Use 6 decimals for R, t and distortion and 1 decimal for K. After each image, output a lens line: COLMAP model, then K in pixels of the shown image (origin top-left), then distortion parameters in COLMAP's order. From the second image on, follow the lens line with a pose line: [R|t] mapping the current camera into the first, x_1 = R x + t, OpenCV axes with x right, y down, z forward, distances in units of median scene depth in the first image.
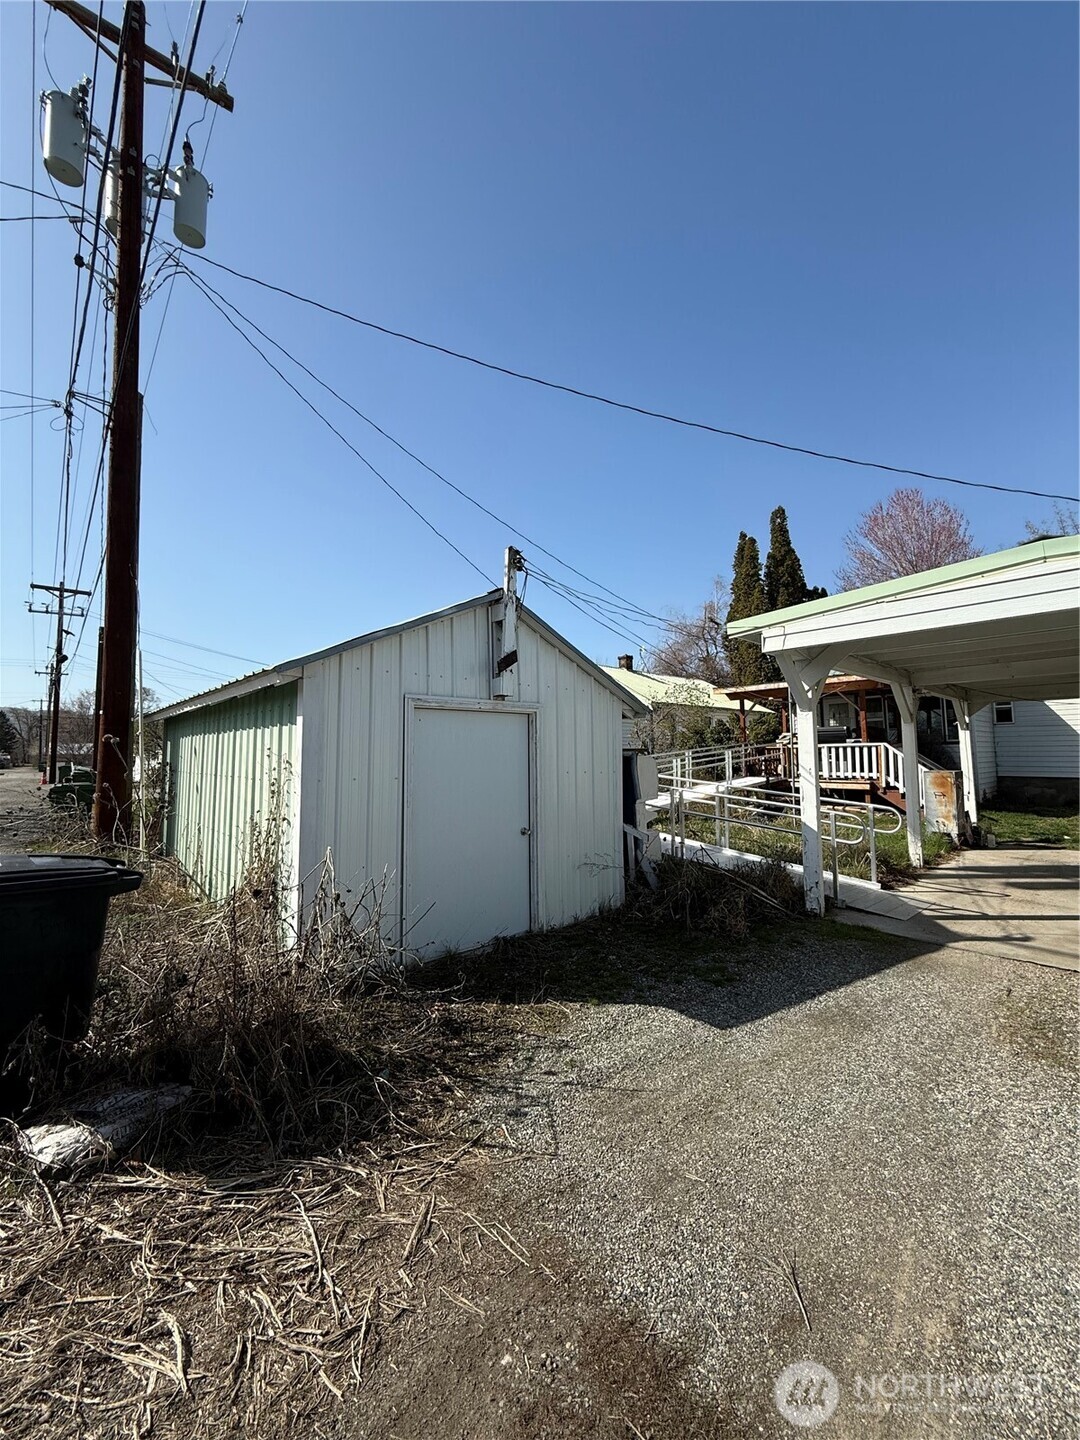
lens RADIAL K [[574.7, 0, 542.2], [0, 574.7, 714.6], [0, 0, 1]] dist [-0.000020, 0.000194]
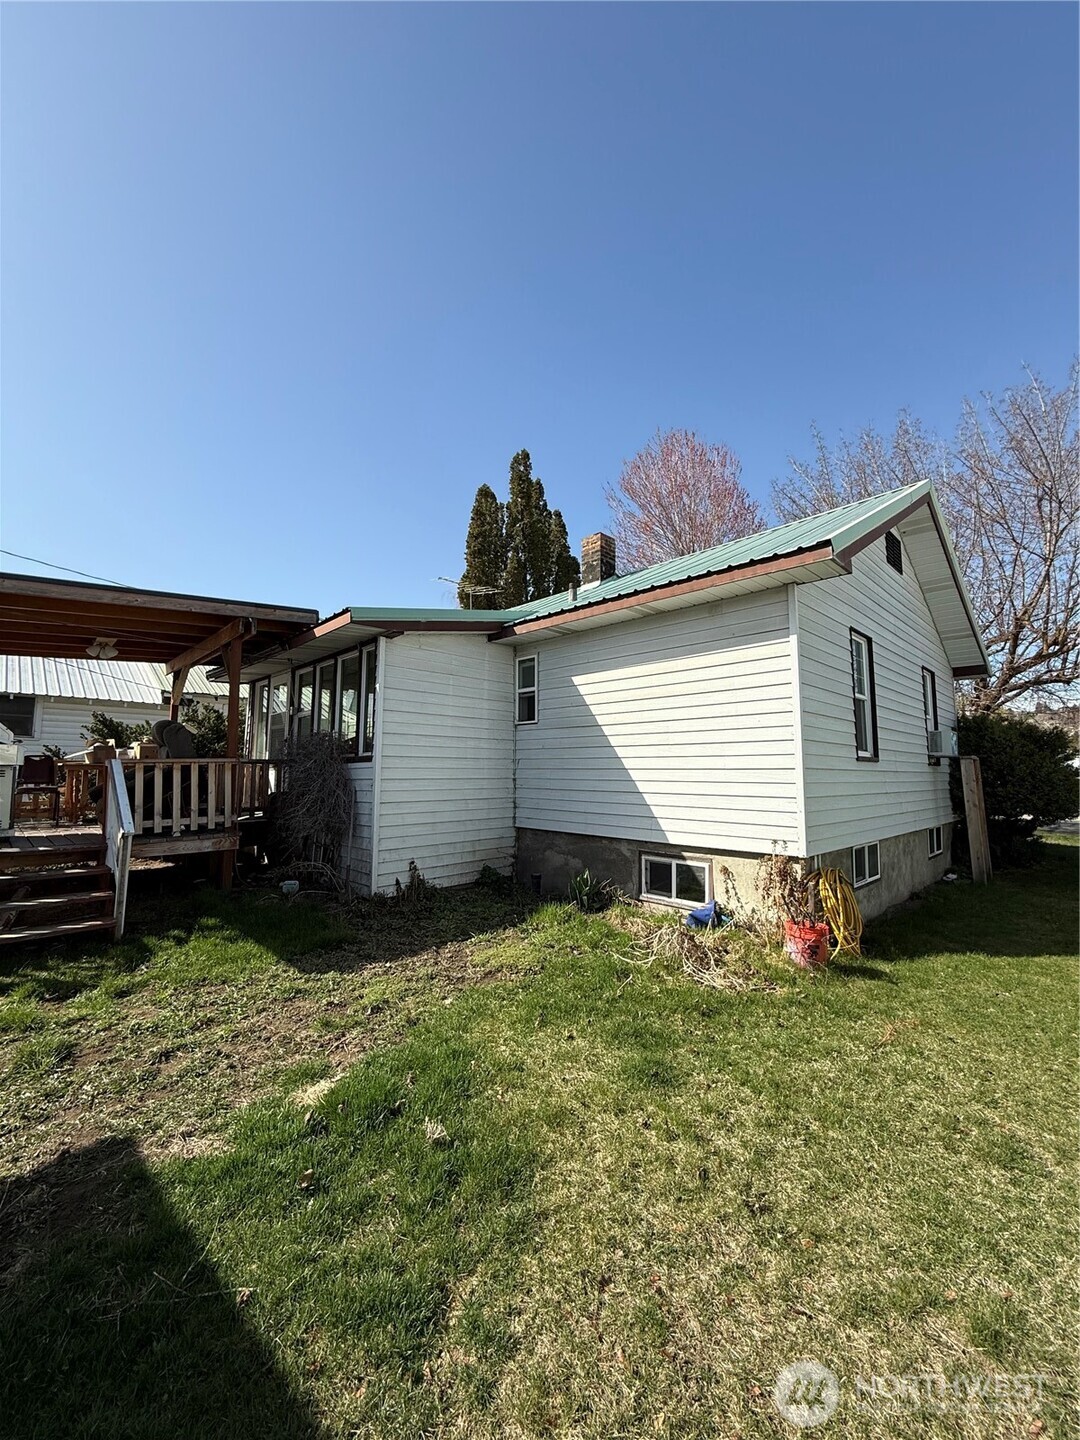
lens RADIAL K [[574.7, 0, 537.4], [0, 574.7, 718.3], [0, 0, 1]] dist [-0.000020, 0.000194]
pose [[0.998286, 0.021234, 0.054535, 0.782605], [-0.019720, 0.999409, -0.028149, 0.025232], [-0.055101, 0.027025, 0.998115, 0.492512]]
